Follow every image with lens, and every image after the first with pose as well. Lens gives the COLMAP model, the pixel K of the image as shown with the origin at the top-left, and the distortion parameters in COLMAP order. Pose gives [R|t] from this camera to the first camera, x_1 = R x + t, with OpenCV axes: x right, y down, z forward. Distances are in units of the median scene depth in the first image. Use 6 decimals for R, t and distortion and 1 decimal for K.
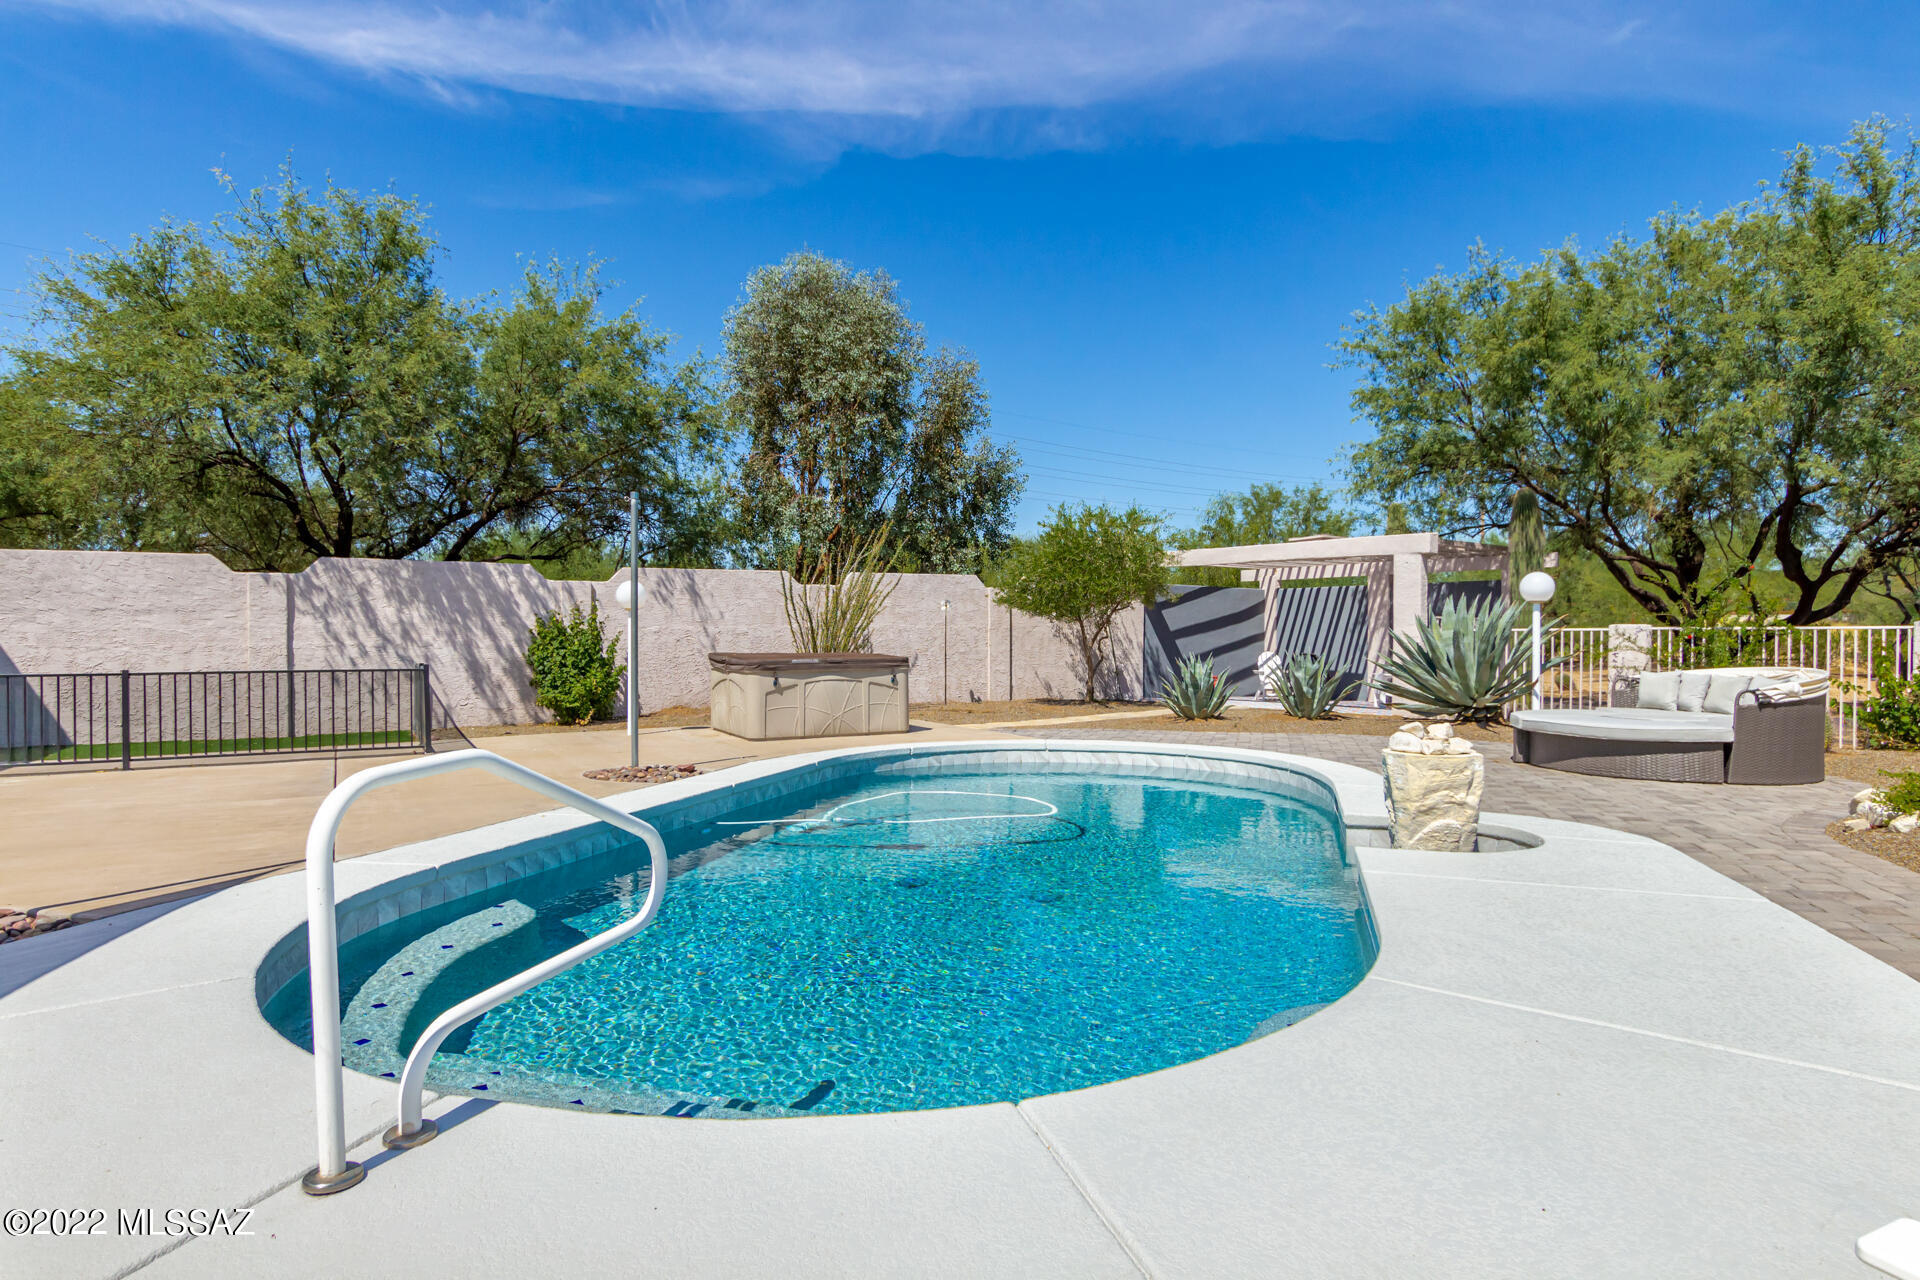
lens RADIAL K [[876.4, 0, 961.1], [0, 876.4, 607.4], [0, 0, 1]] dist [0.020937, -0.008465]
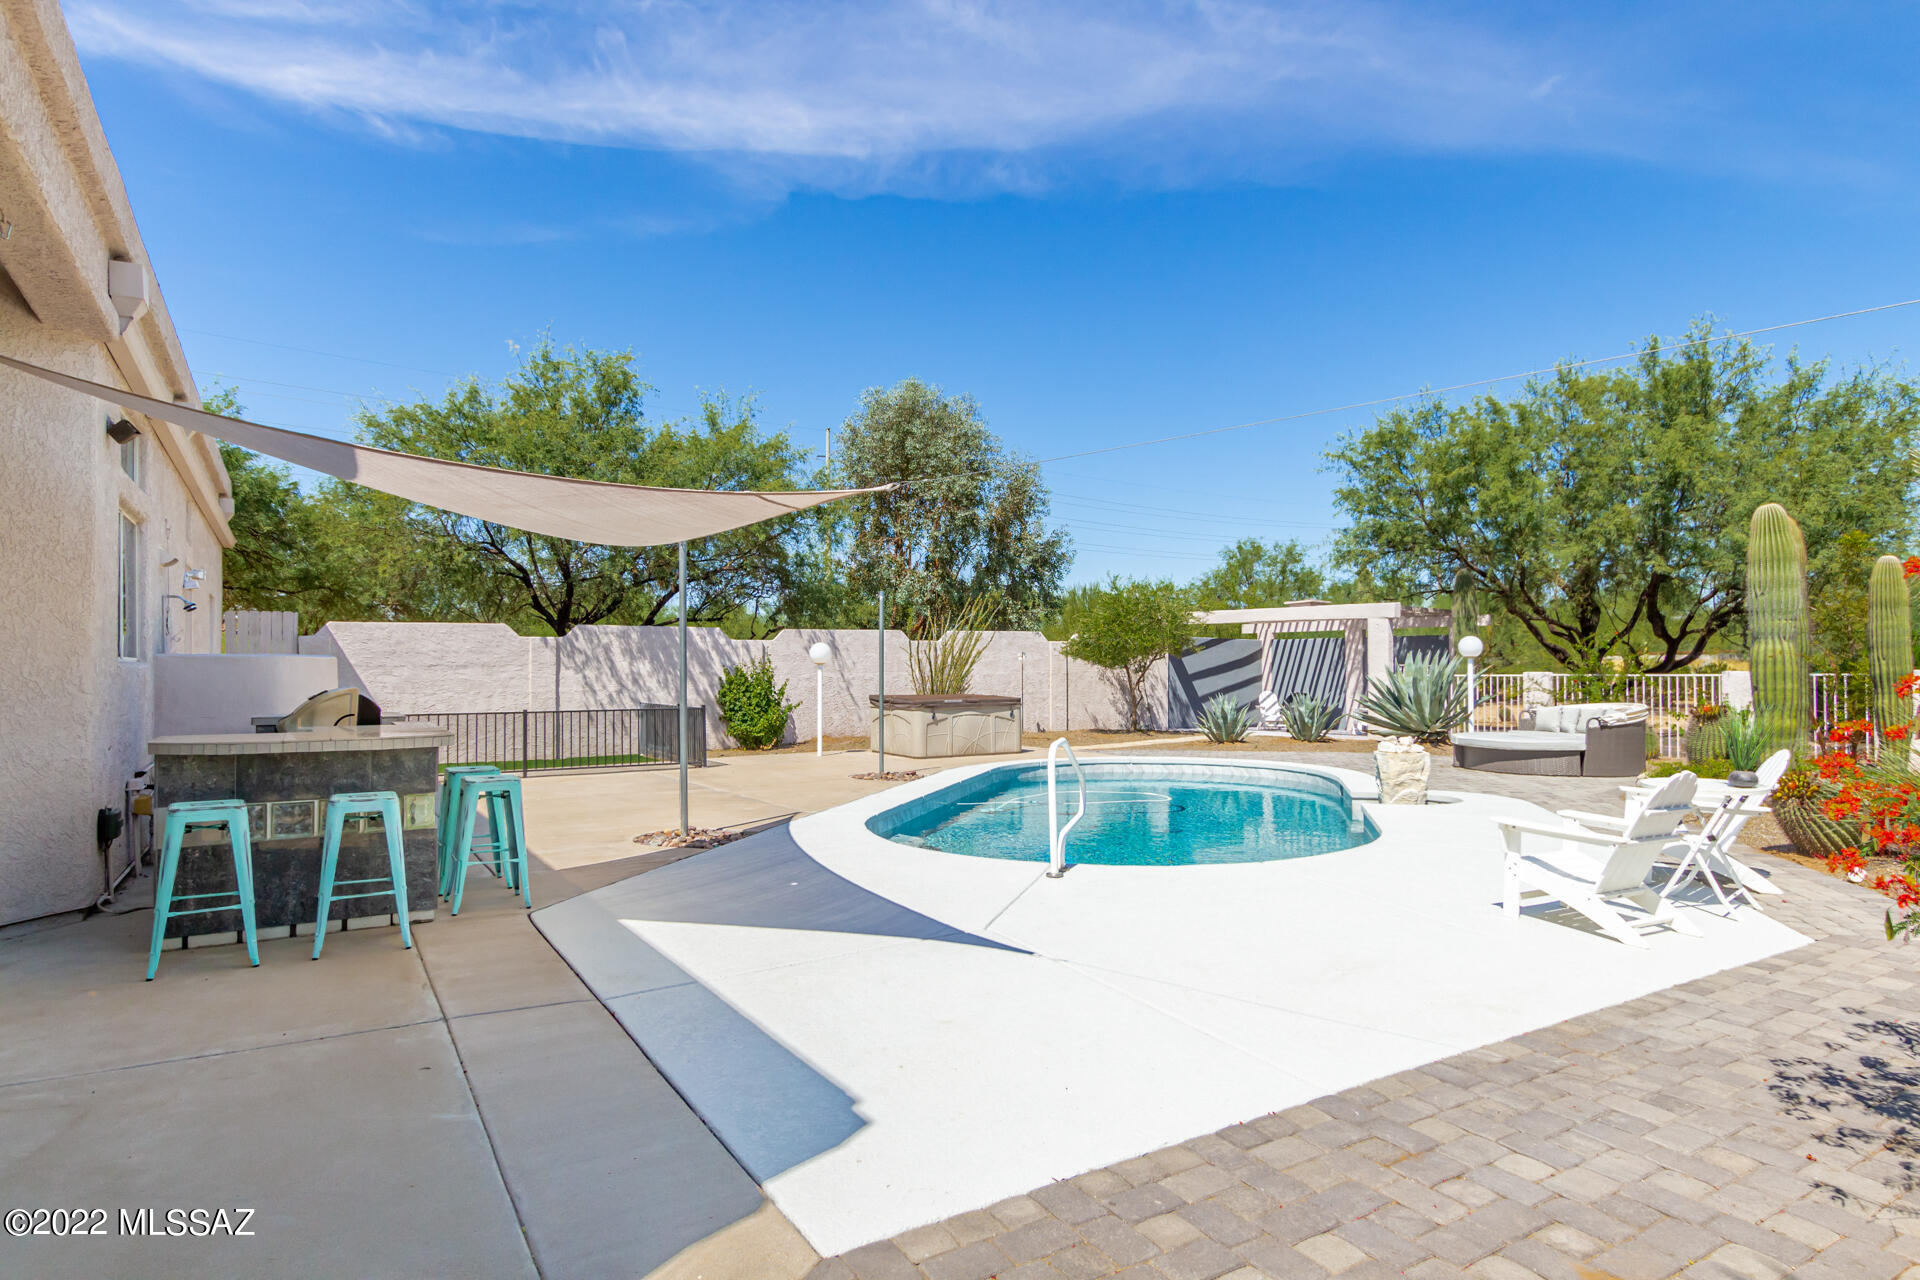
lens RADIAL K [[874.7, 0, 957.7], [0, 874.7, 625.4], [0, 0, 1]] dist [0.019984, -0.000166]
pose [[0.999483, -0.001826, 0.032090, -0.176133], [0.002487, 0.999785, -0.020577, -0.024576], [-0.032045, 0.020646, 0.999273, -0.316239]]
